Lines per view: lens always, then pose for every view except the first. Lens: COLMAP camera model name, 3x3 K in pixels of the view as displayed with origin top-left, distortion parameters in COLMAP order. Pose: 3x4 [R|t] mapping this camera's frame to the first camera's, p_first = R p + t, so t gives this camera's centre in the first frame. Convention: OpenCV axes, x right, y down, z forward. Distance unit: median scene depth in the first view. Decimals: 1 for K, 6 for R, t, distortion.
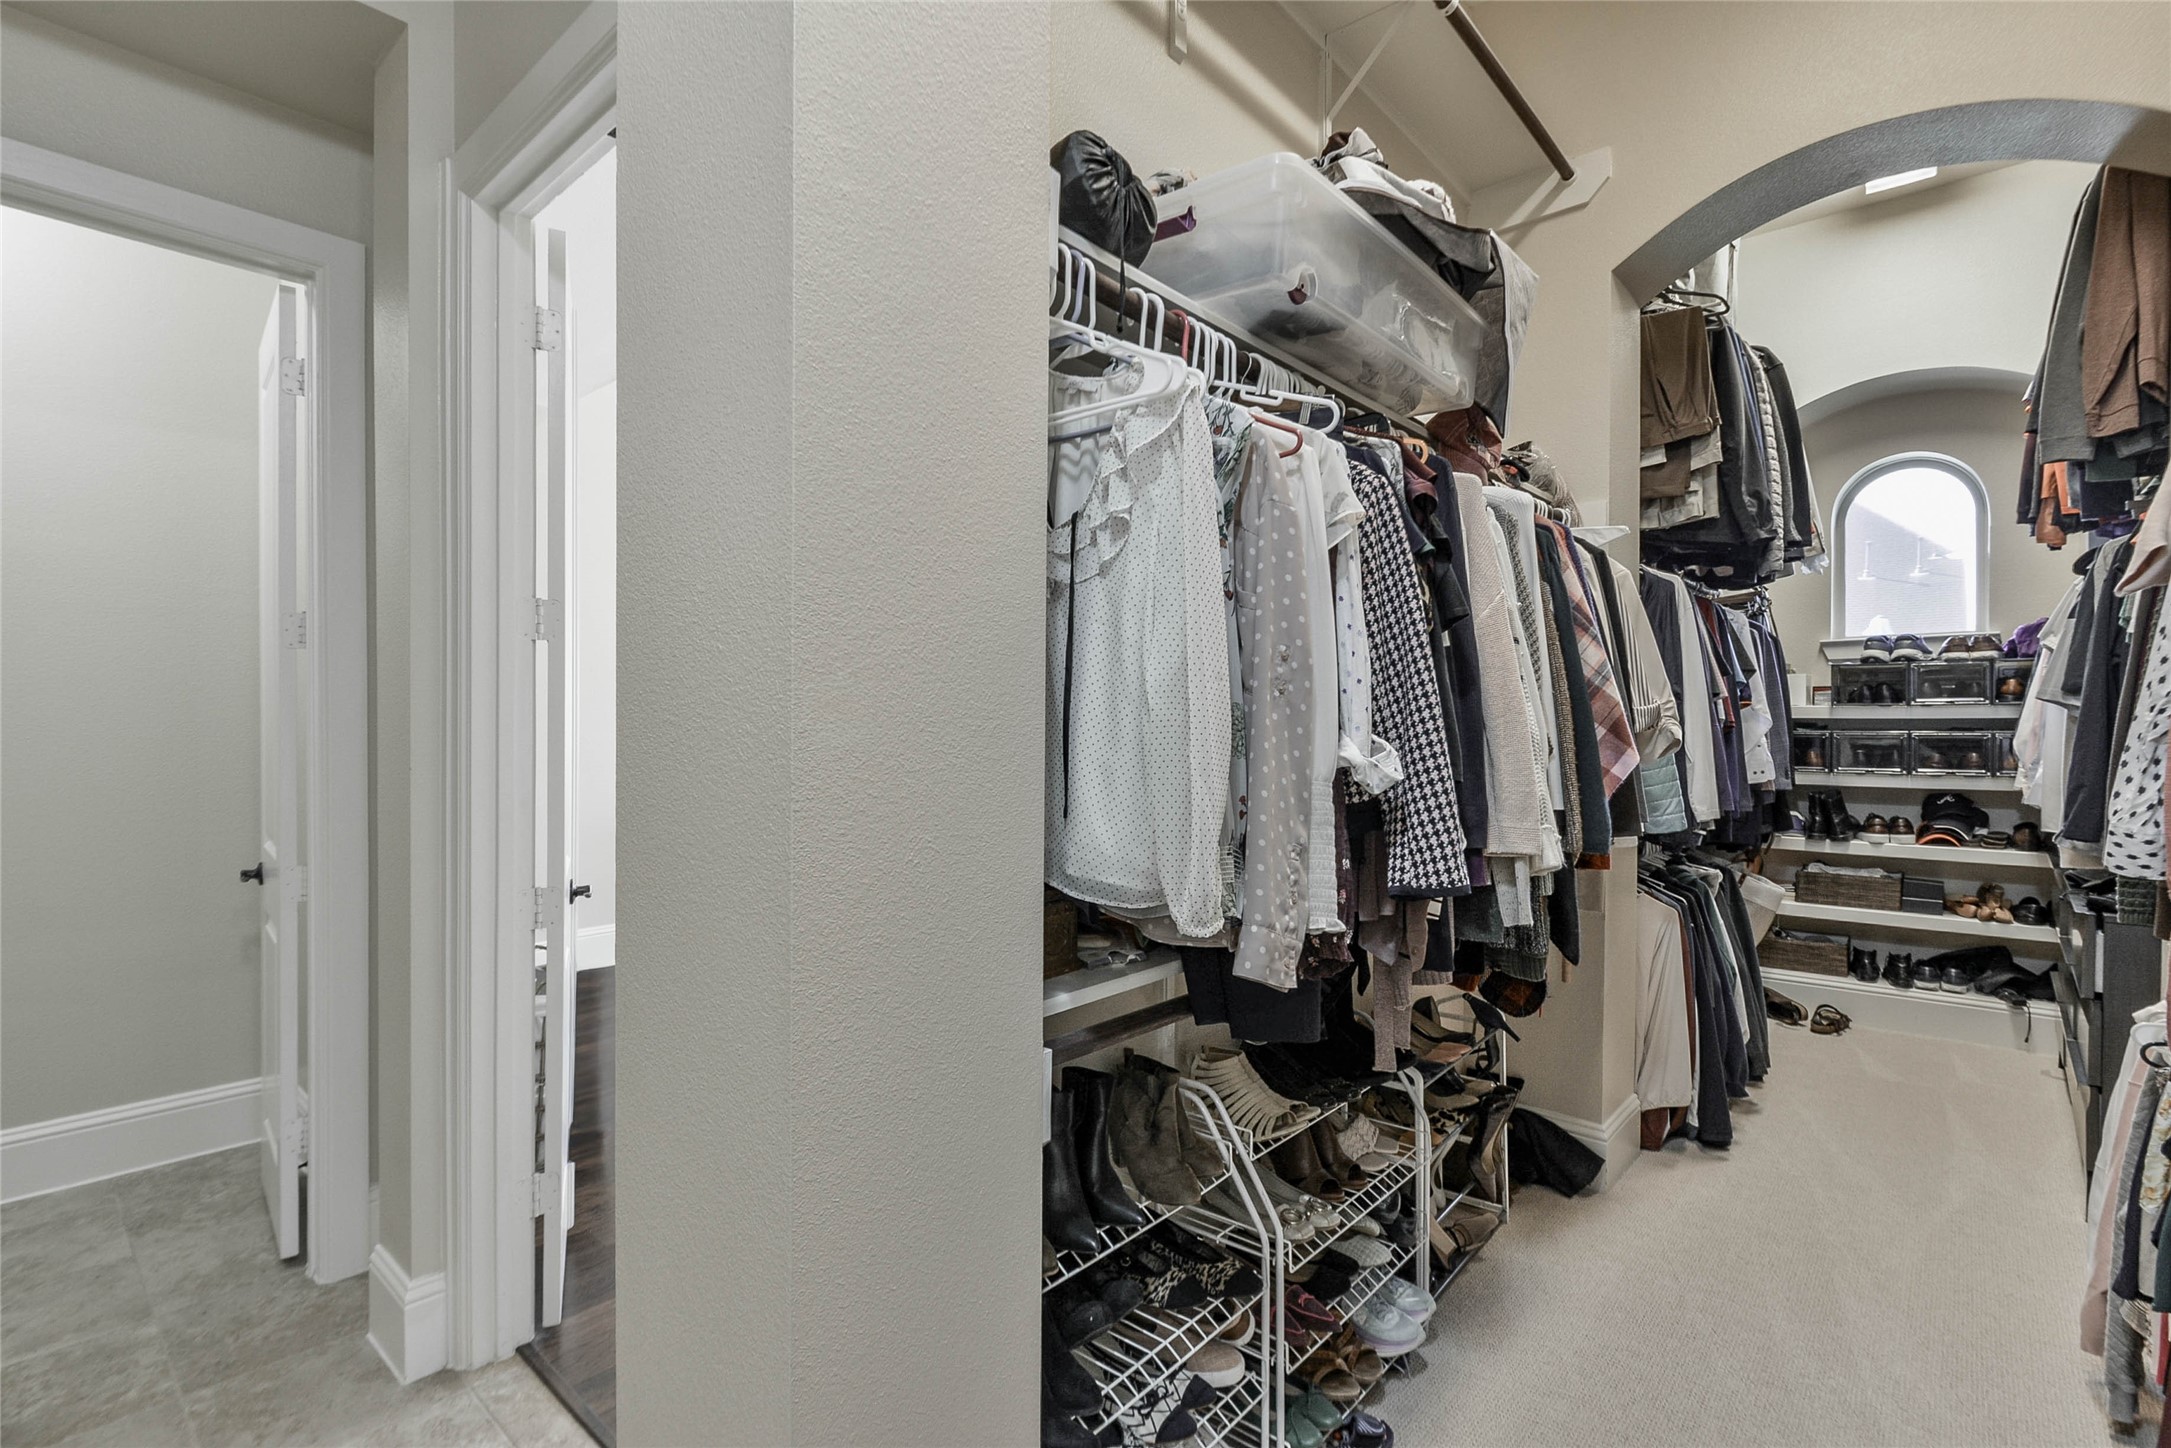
lens RADIAL K [[997.4, 0, 1075.5], [0, 997.4, 726.4], [0, 0, 1]] dist [0.001250, -0.002859]
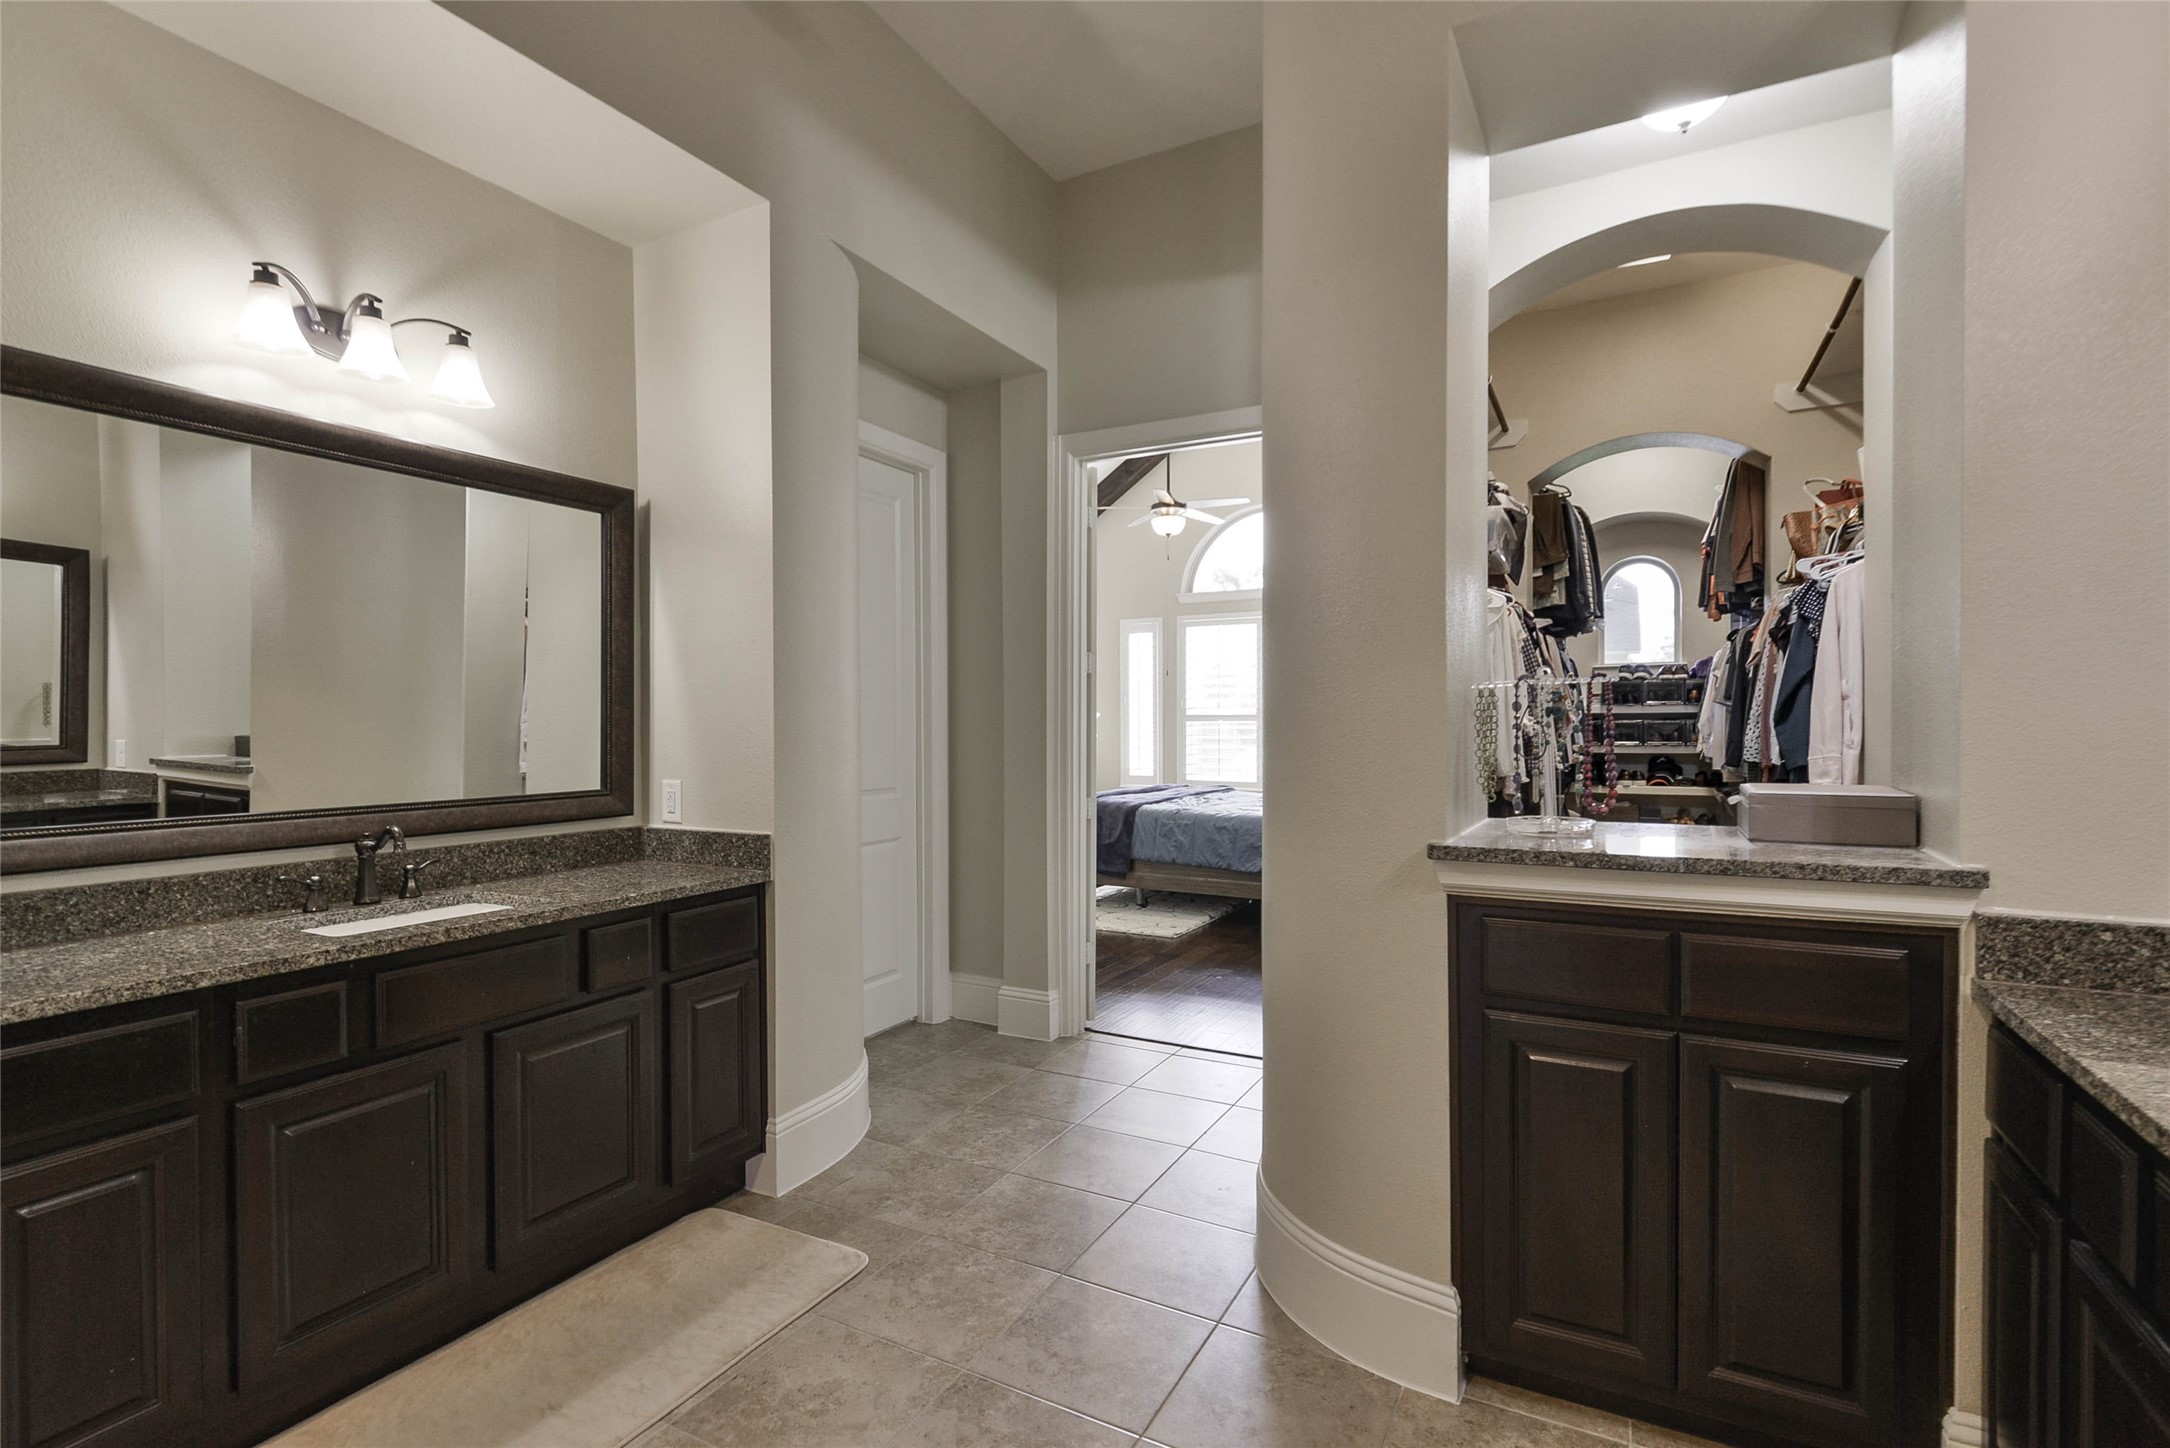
lens RADIAL K [[996.9, 0, 1075.1], [0, 996.9, 726.4], [0, 0, 1]] dist [0.001250, -0.002859]
pose [[0.975877, -0.006178, 0.218236, -0.544202], [0.006554, 0.999978, -0.000998, 0.011672], [-0.218225, 0.002404, 0.975896, -0.511198]]
